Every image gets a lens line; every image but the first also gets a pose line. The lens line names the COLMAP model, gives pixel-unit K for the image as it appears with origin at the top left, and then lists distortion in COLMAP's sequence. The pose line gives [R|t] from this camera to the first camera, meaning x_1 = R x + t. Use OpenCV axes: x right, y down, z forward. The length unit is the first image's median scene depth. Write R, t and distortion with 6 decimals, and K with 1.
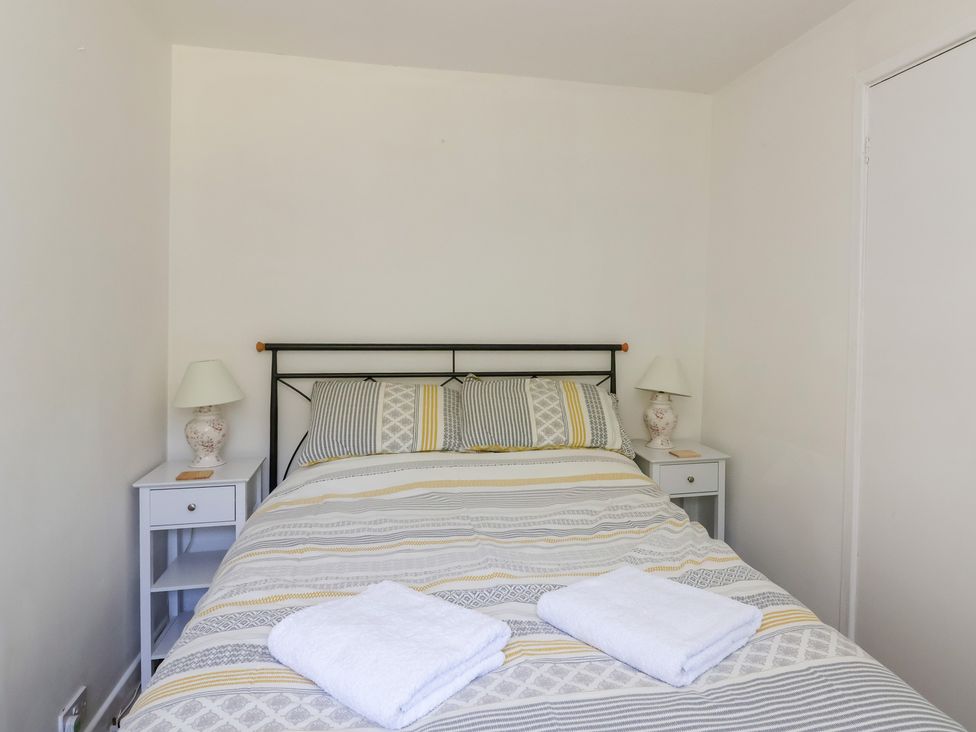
lens RADIAL K [[672.1, 0, 542.0], [0, 672.1, 332.7], [0, 0, 1]] dist [-0.000826, -0.000581]
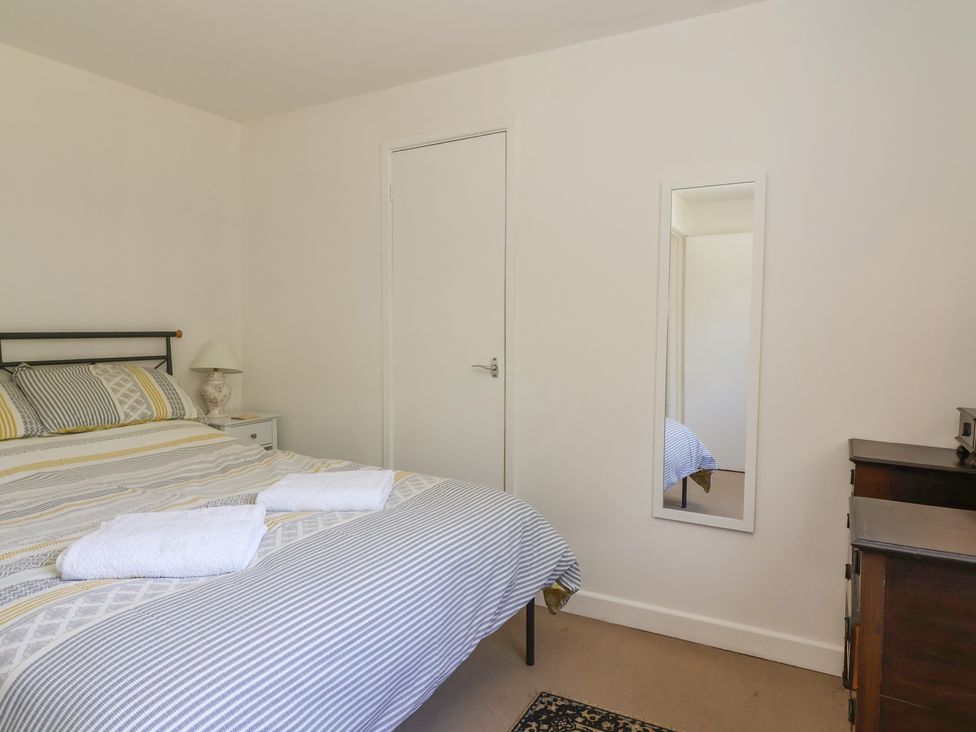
lens RADIAL K [[623.0, 0, 485.5], [0, 623.0, 364.5], [0, 0, 1]] dist [0.001222, 0.000734]
pose [[0.679726, -0.057159, 0.731236, -0.342162], [0.036863, 0.998361, 0.043773, 0.053502], [-0.732539, -0.002798, 0.680719, -0.108901]]
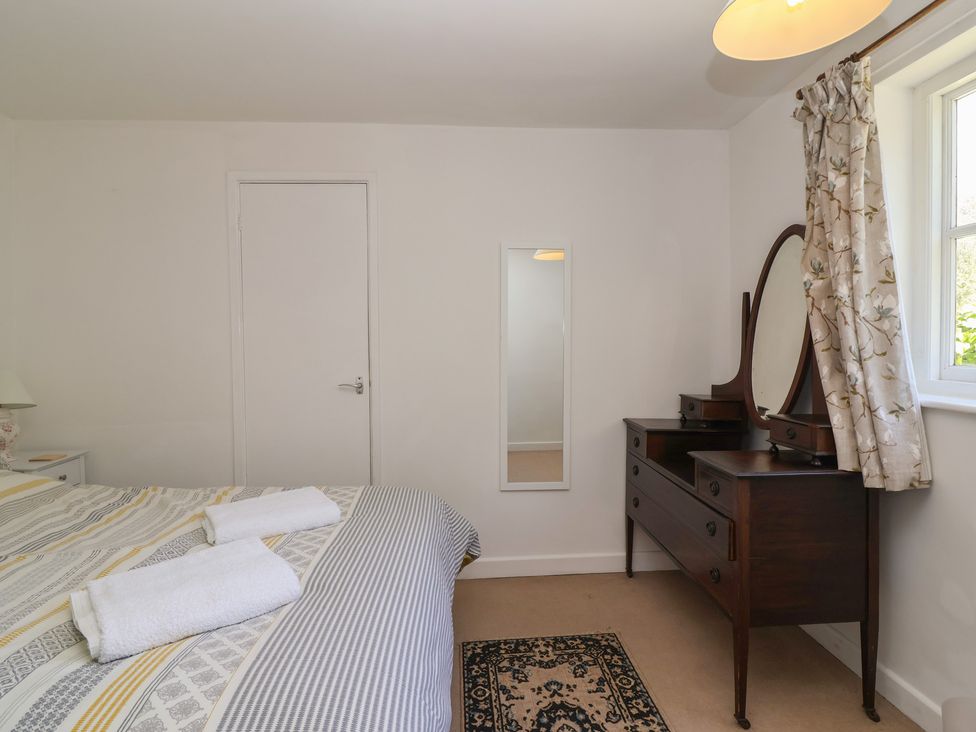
lens RADIAL K [[528.0, 0, 492.7], [0, 528.0, 362.6], [0, 0, 1]] dist [0.004116, -0.015333]
pose [[0.161738, -0.058048, 0.985125, -0.526490], [0.049352, 0.997495, 0.050674, 0.022185], [-0.985599, 0.040422, 0.164198, 0.163618]]
